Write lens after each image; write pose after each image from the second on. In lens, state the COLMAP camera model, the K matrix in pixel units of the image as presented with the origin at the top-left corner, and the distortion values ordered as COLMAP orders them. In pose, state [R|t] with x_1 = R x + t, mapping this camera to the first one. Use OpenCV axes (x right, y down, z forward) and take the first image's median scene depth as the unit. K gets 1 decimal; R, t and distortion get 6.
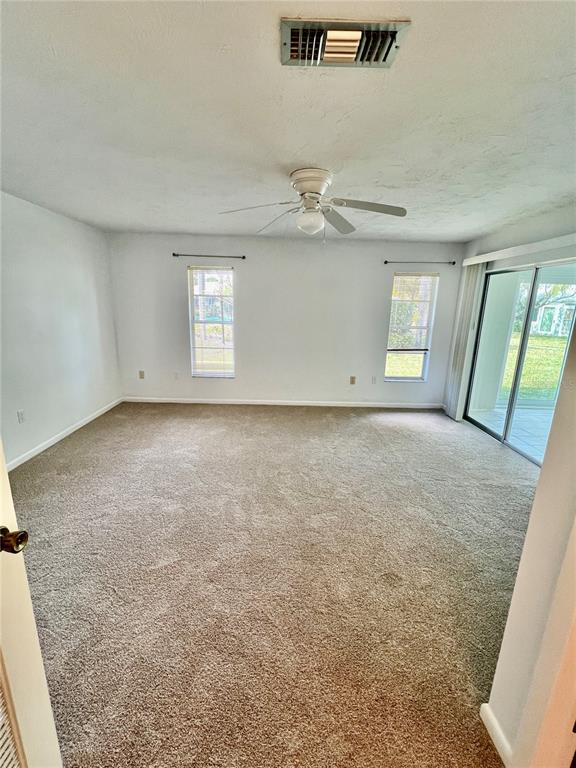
lens RADIAL K [[334.6, 0, 288.0], [0, 334.6, 384.0], [0, 0, 1]] dist [0.015043, 0.000035]
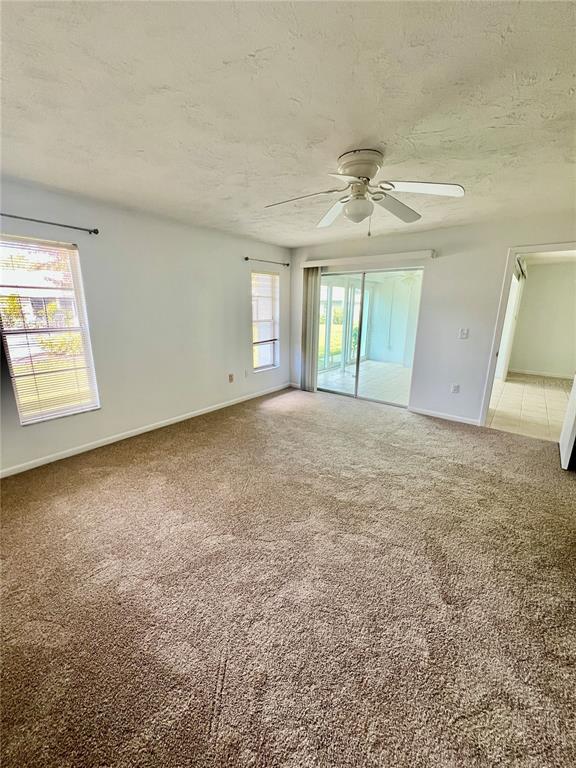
lens RADIAL K [[305.8, 0, 288.0], [0, 305.8, 384.0], [0, 0, 1]] dist [0.000494, 0.000010]
pose [[0.626965, -0.213112, 0.749332, -0.405717], [0.191654, 0.974489, 0.116790, -0.071435], [-0.755105, 0.070389, 0.651814, 0.312681]]
